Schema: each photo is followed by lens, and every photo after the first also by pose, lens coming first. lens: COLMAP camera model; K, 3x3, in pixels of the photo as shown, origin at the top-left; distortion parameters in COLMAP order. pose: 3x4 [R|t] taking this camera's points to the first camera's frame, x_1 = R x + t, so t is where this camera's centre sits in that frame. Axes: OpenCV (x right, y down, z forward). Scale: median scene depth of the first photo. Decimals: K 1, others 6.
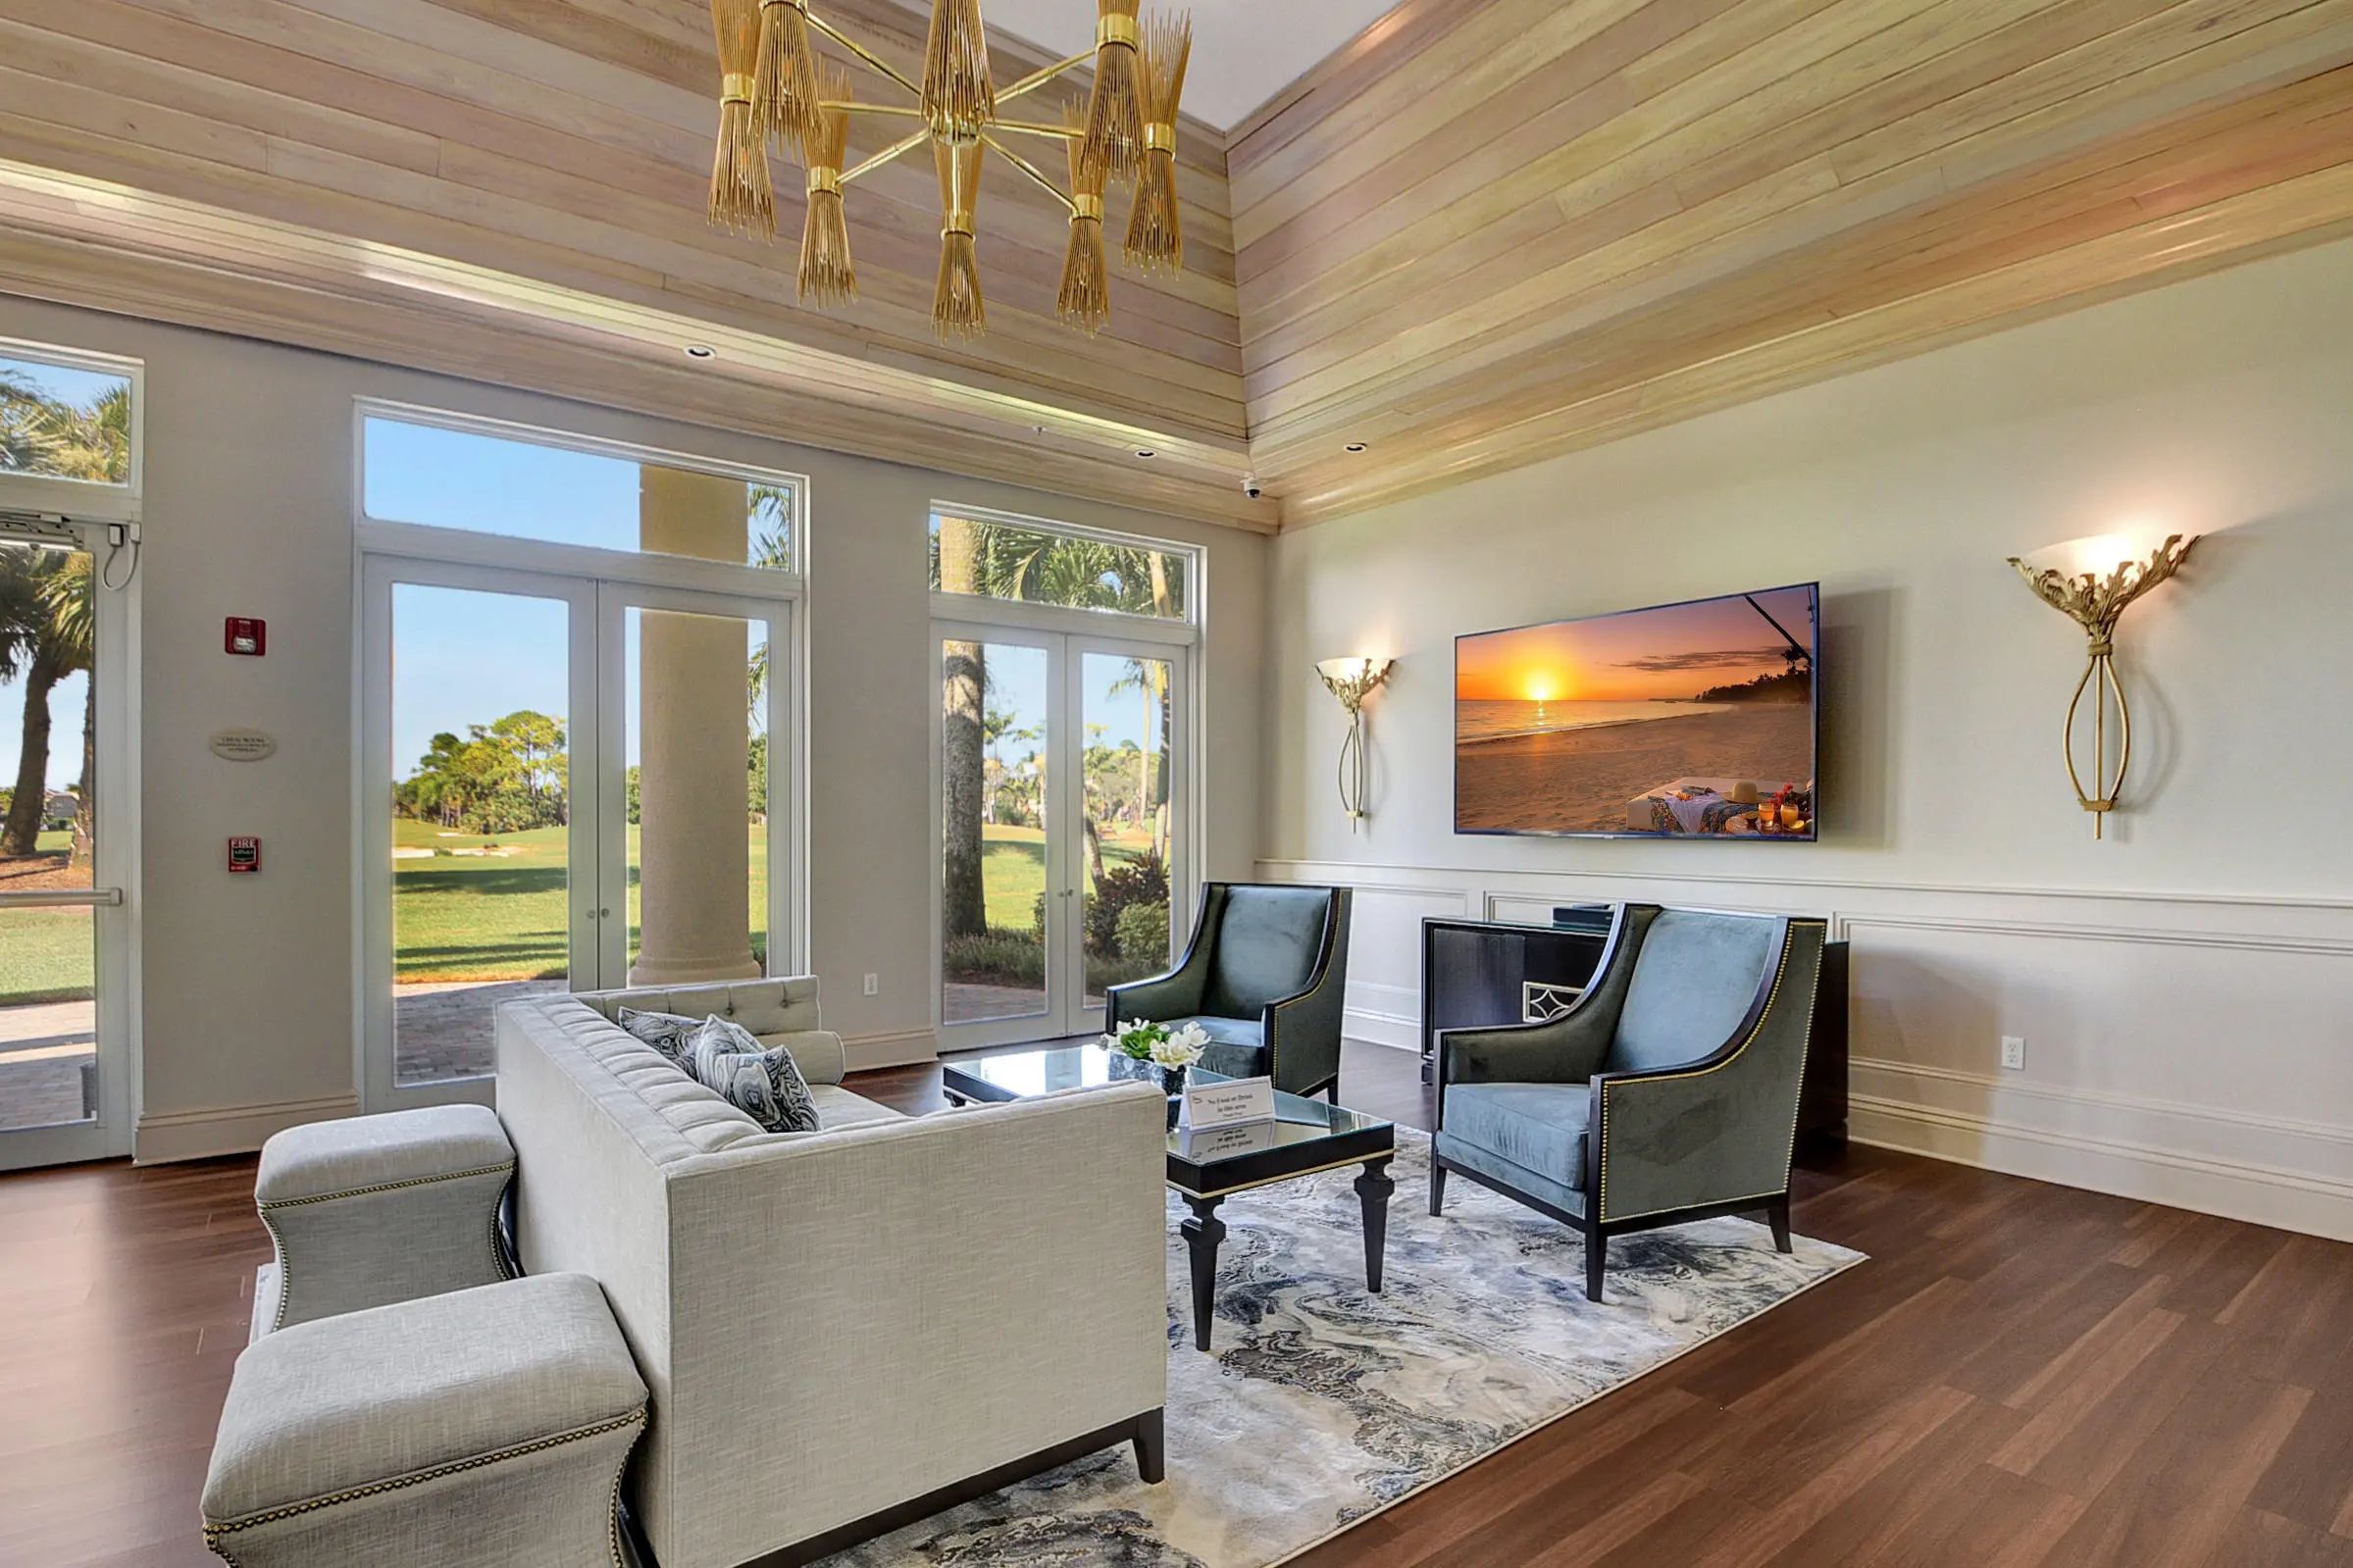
lens RADIAL K [[1155.0, 0, 1169.9], [0, 1155.0, 829.0], [0, 0, 1]] dist [0.004646, -0.015998]
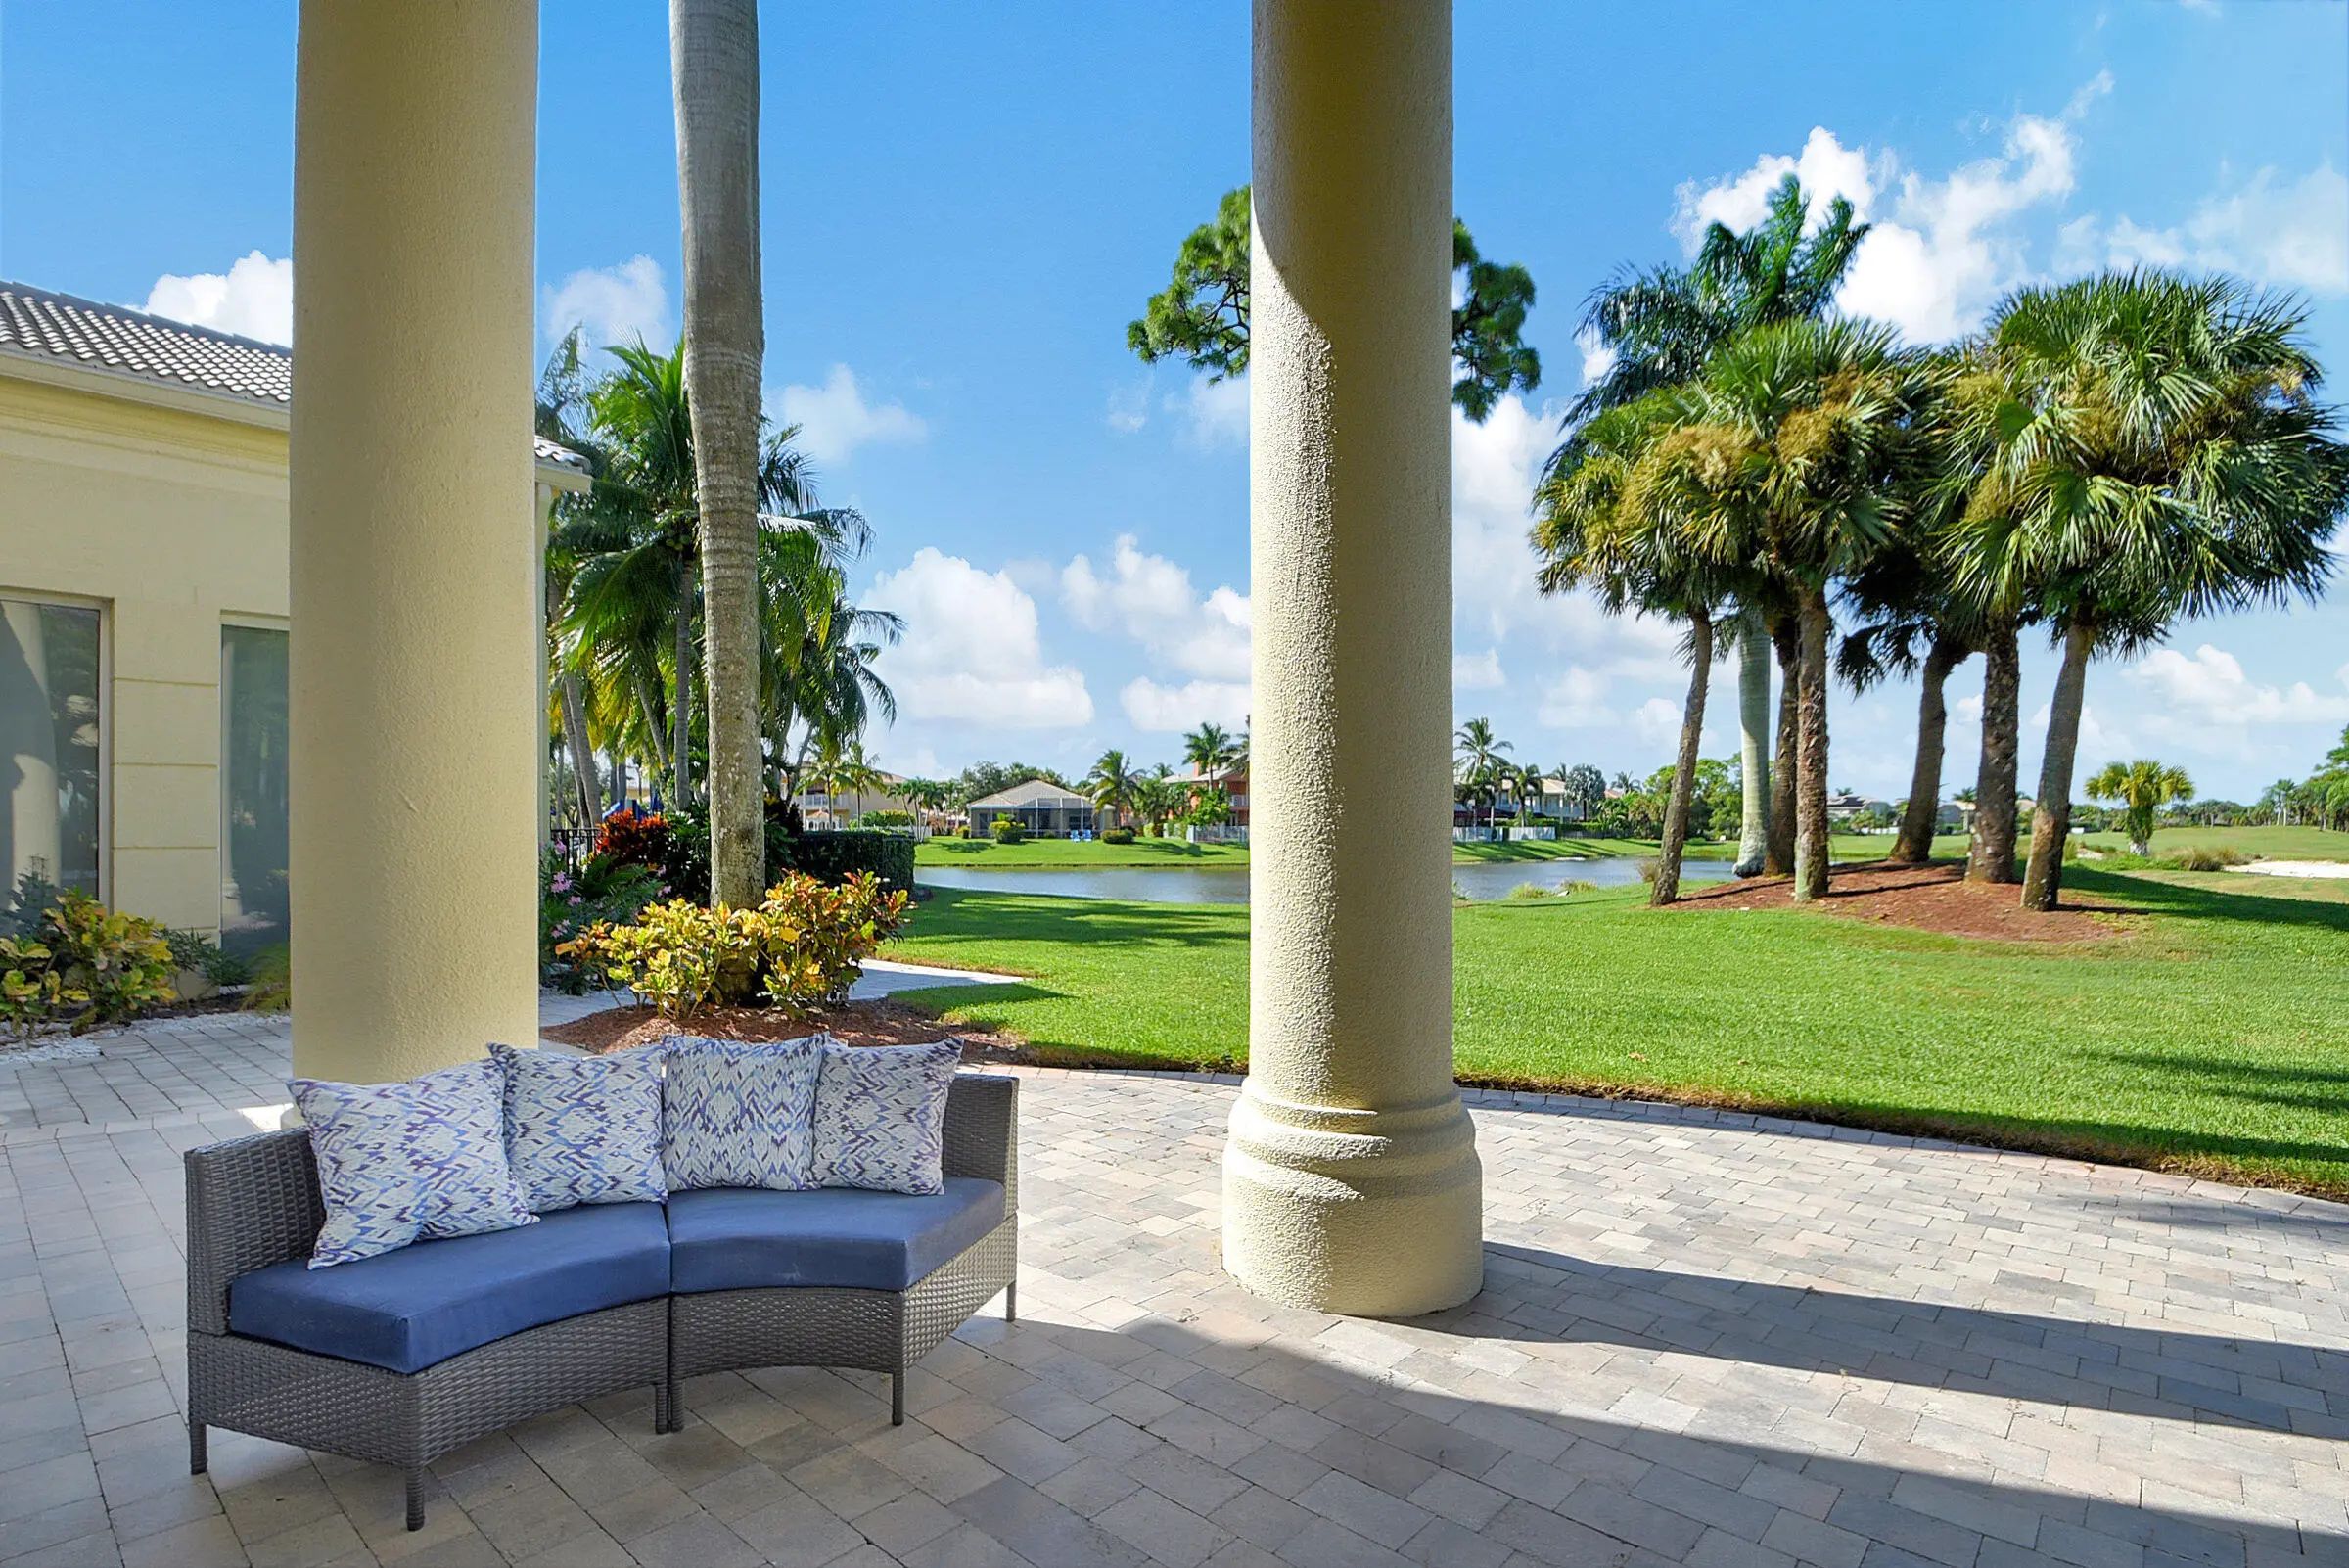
lens RADIAL K [[1153.2, 0, 1167.9], [0, 1153.2, 828.9], [0, 0, 1]] dist [0.004646, -0.015998]
pose [[0.203740, 0.005749, -0.979008, -0.233320], [-0.011339, 0.999930, 0.003512, -0.000107], [0.978959, 0.010385, 0.203790, 0.233077]]
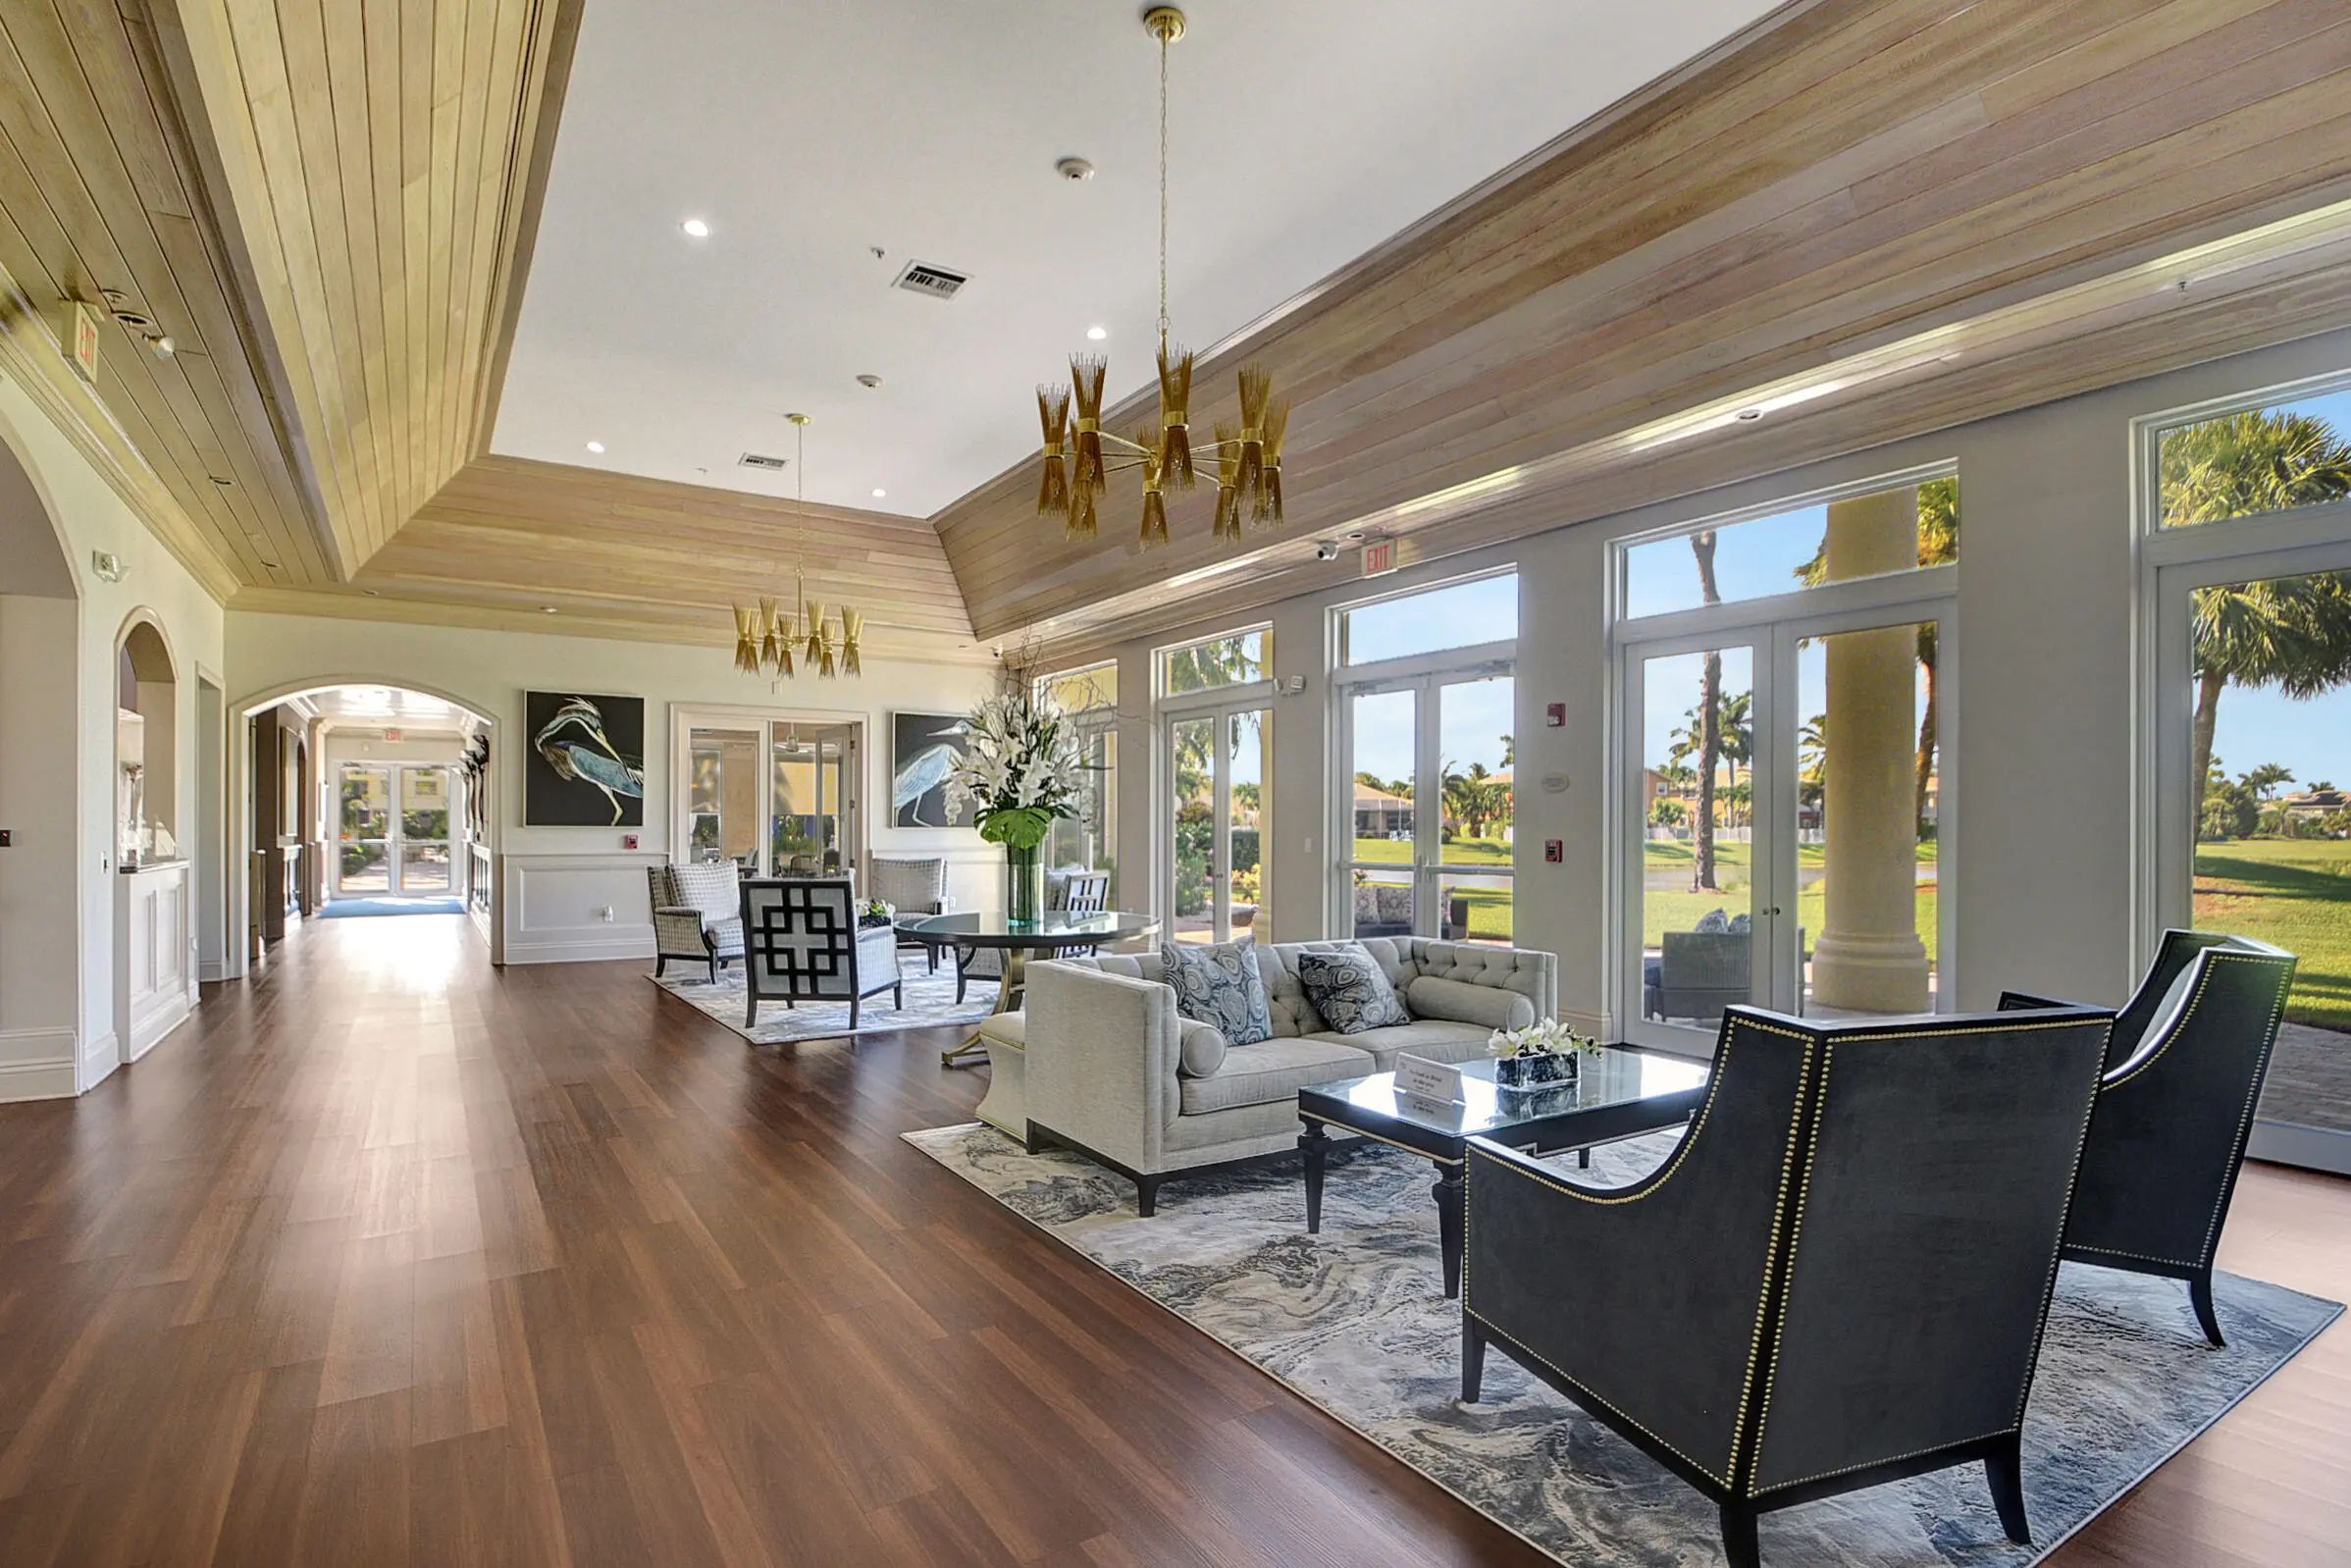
lens RADIAL K [[1154.2, 0, 1168.9], [0, 1154.2, 829.0], [0, 0, 1]] dist [0.004646, -0.015998]
pose [[-0.059868, 0.006070, -0.998188, 0.188523], [-0.012819, 0.999894, 0.006849, -0.002994], [0.998124, 0.013206, -0.059784, 0.130222]]
